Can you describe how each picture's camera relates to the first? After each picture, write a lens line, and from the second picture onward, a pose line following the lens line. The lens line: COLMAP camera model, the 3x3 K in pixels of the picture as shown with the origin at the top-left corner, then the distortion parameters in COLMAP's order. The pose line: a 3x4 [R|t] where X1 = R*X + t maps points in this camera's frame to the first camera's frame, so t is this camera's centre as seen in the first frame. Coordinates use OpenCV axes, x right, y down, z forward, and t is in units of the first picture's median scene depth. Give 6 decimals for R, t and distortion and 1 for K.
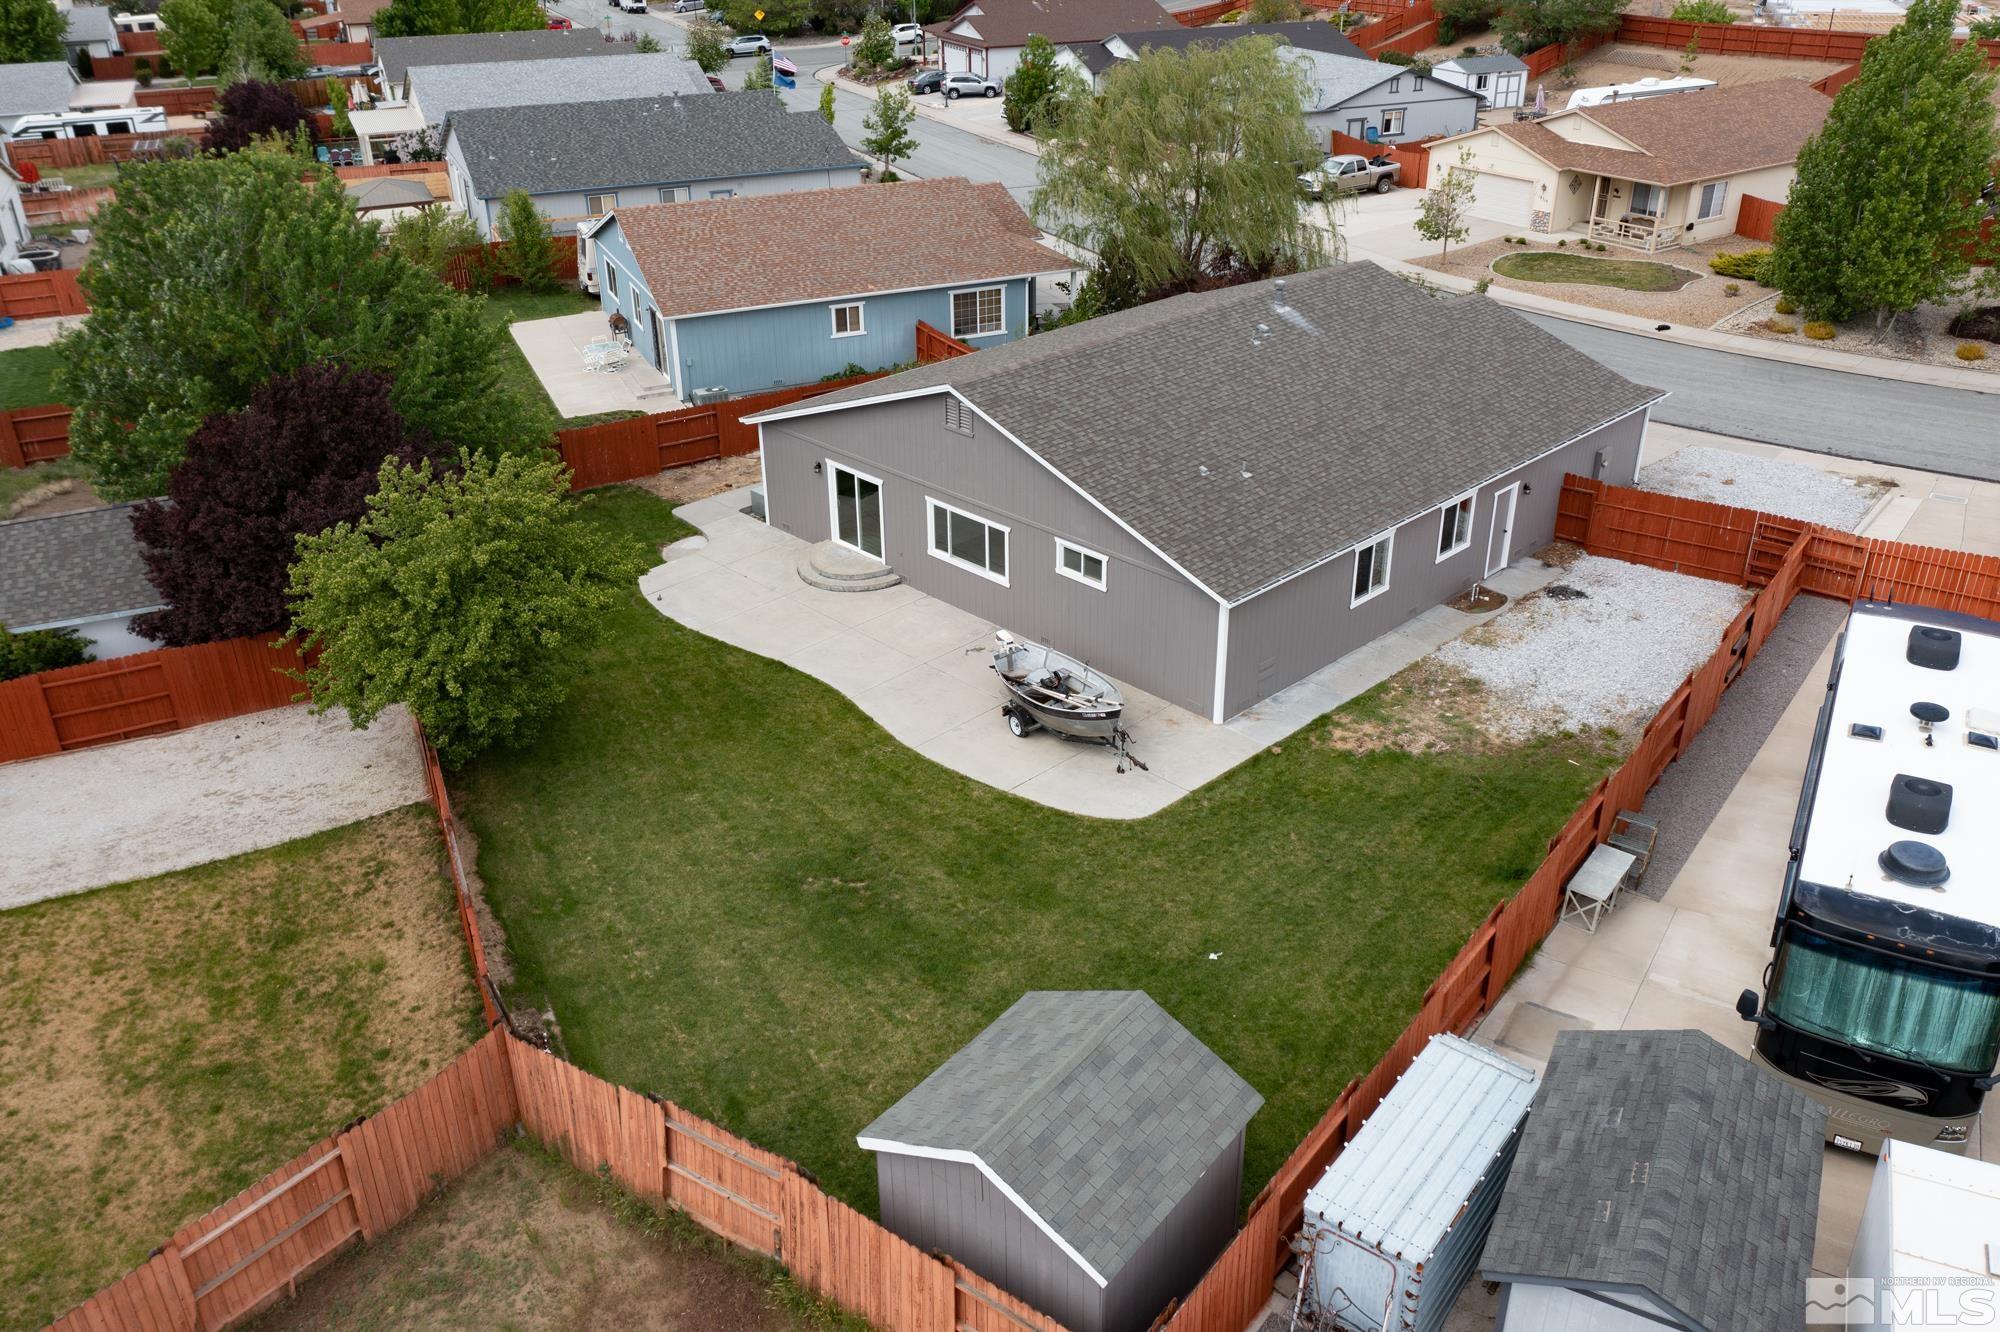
lens RADIAL K [[1576.0, 0, 1004.2], [0, 1576.0, 658.0], [0, 0, 1]] dist [-0.008850, 0.009685]
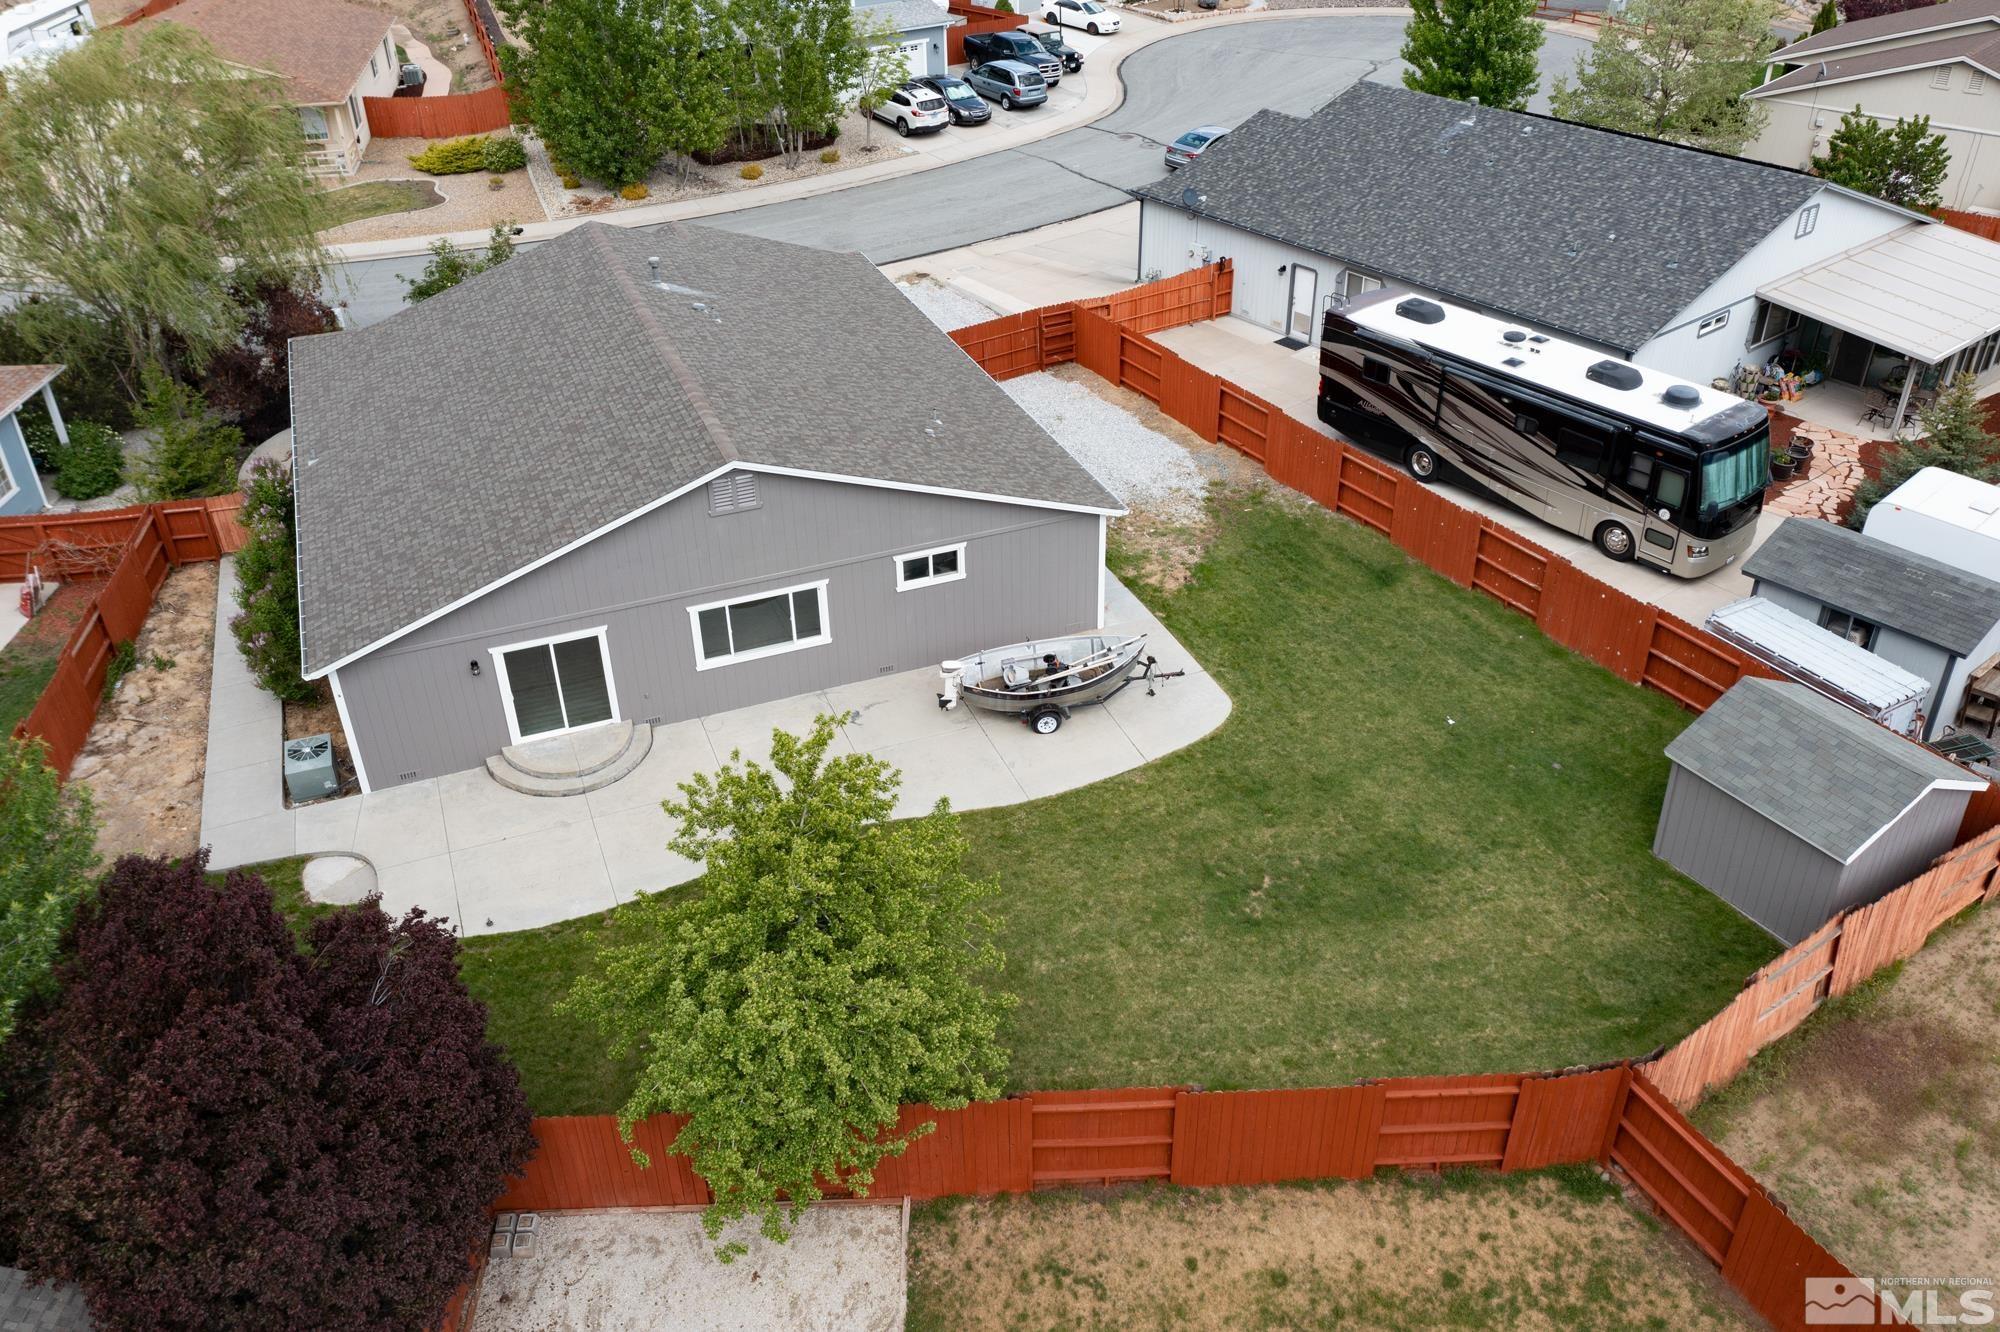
lens RADIAL K [[1576.0, 0, 1004.2], [0, 1576.0, 658.0], [0, 0, 1]] dist [-0.008850, 0.009685]
pose [[0.378802, -0.490441, 0.784842, -0.651888], [0.431802, 0.843737, 0.318835, -0.273775], [-0.818569, 0.218120, 0.531383, 0.432843]]
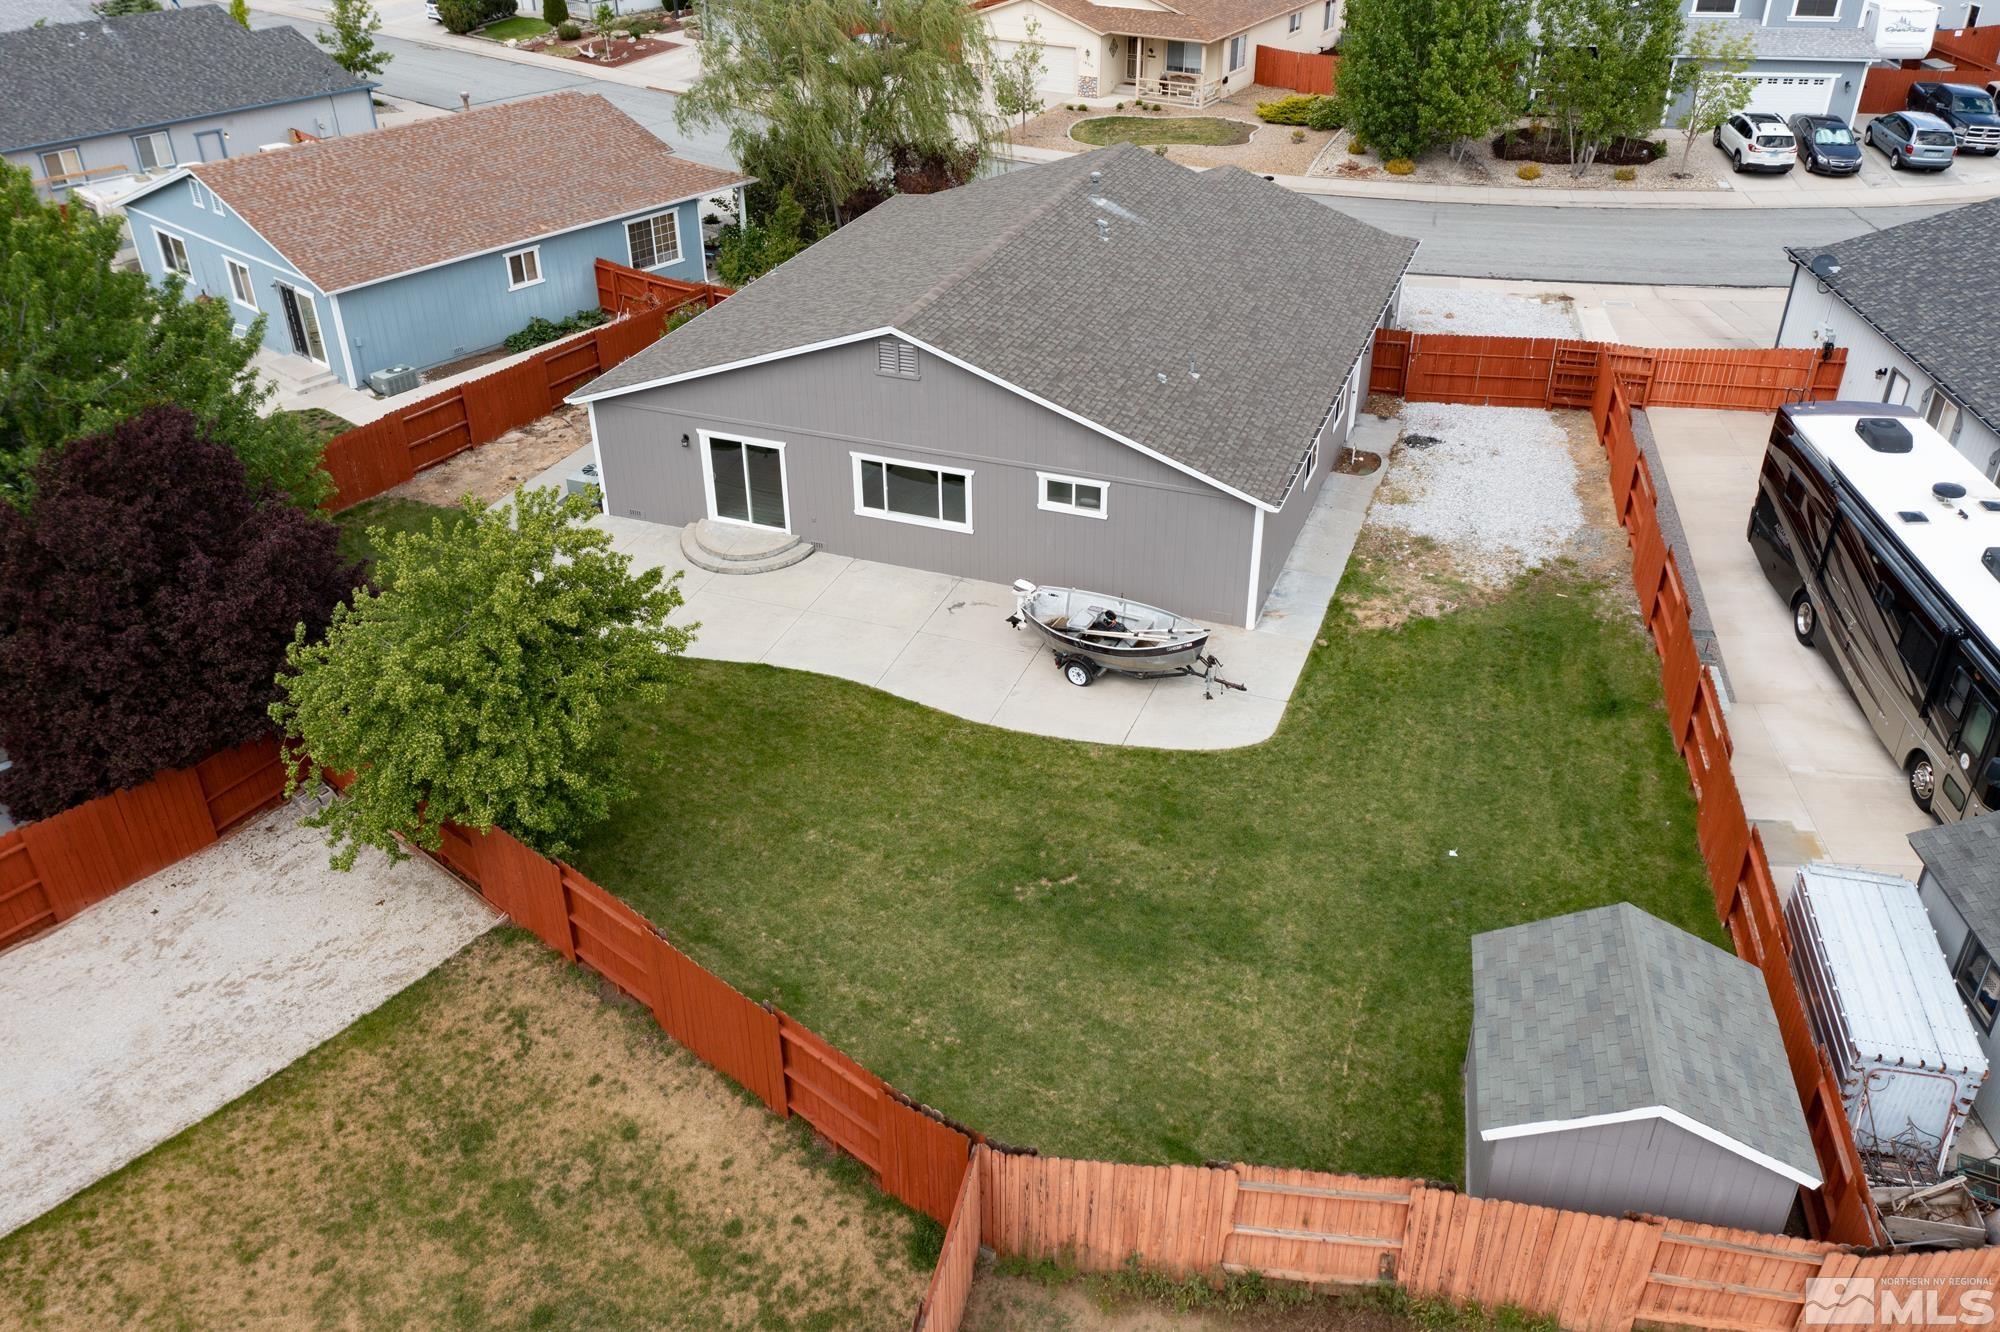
lens RADIAL K [[1576.0, 0, 1004.2], [0, 1576.0, 658.0], [0, 0, 1]] dist [-0.008850, 0.009685]
pose [[0.906446, -0.215227, 0.363363, -0.327283], [0.189259, 0.976180, 0.106085, -0.066616], [-0.377540, -0.027391, 0.925588, 0.121652]]
